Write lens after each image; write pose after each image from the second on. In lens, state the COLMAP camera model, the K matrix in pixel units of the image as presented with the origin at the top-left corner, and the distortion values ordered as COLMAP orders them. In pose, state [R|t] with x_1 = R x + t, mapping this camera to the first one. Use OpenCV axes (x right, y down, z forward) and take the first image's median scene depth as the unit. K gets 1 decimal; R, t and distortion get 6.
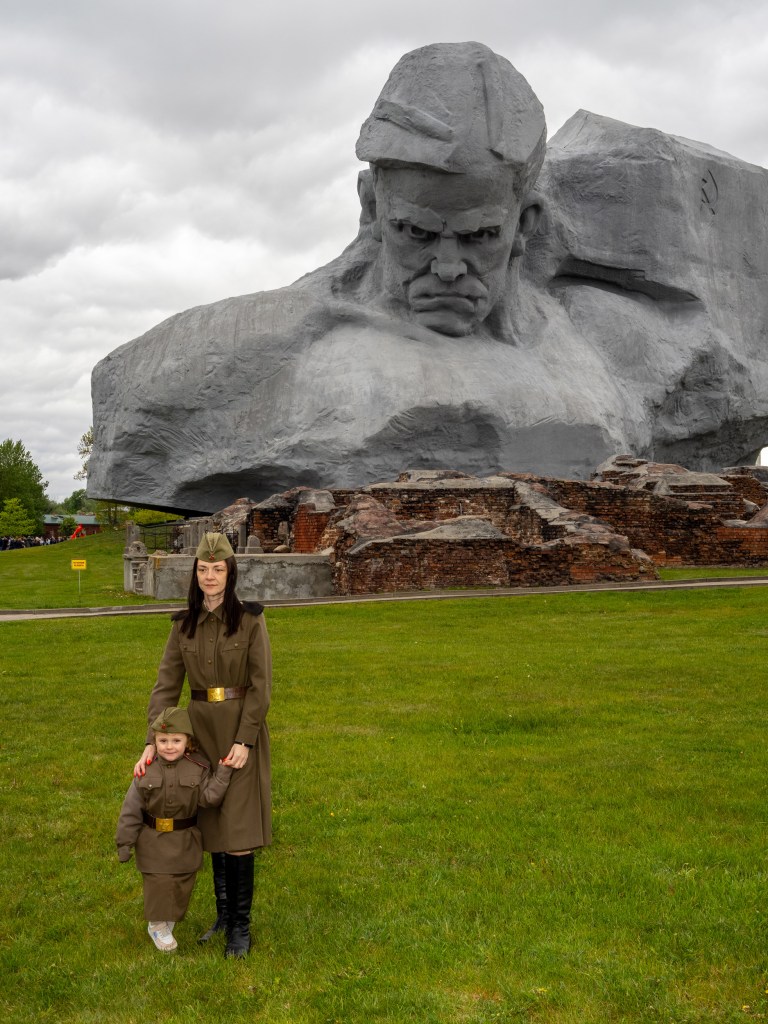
lens RADIAL K [[1377.0, 0, 383.7], [0, 1377.0, 511.6], [0, 0, 1]] dist [0.012050, 0.000000]
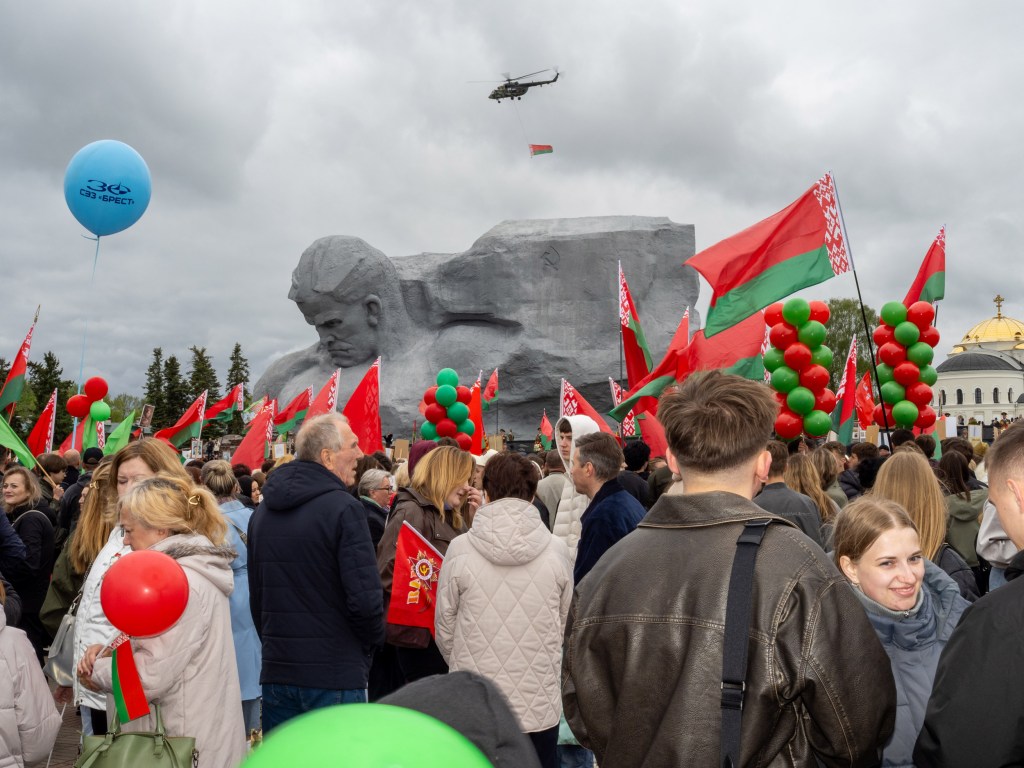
lens RADIAL K [[1377.0, 0, 512.7], [0, 1377.0, 381.5], [0, 0, 1]] dist [0.012050, 0.000000]
pose [[0.719723, -0.057640, -0.691864, 1.491341], [0.039986, 0.998335, -0.041577, -0.004755], [0.693108, 0.002259, 0.720830, -0.317652]]
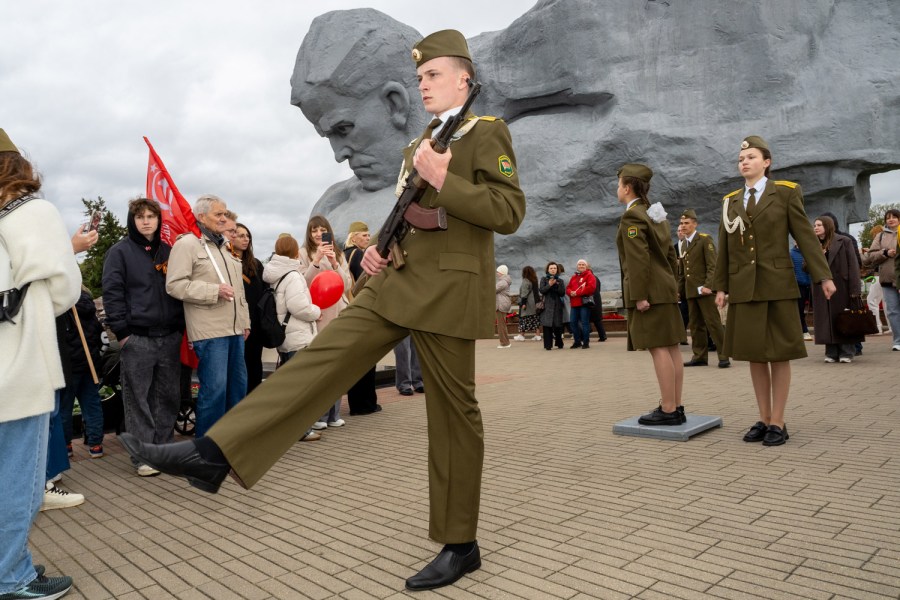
lens RADIAL K [[673.8, 0, 443.6], [0, 673.8, 288.1], [0, 0, 1]] dist [-0.041653, 0.019518]
pose [[0.439485, -0.057819, -0.896387, 0.668093], [0.085407, 0.996095, -0.022376, 0.006776], [0.894180, -0.066723, 0.442707, 0.625169]]
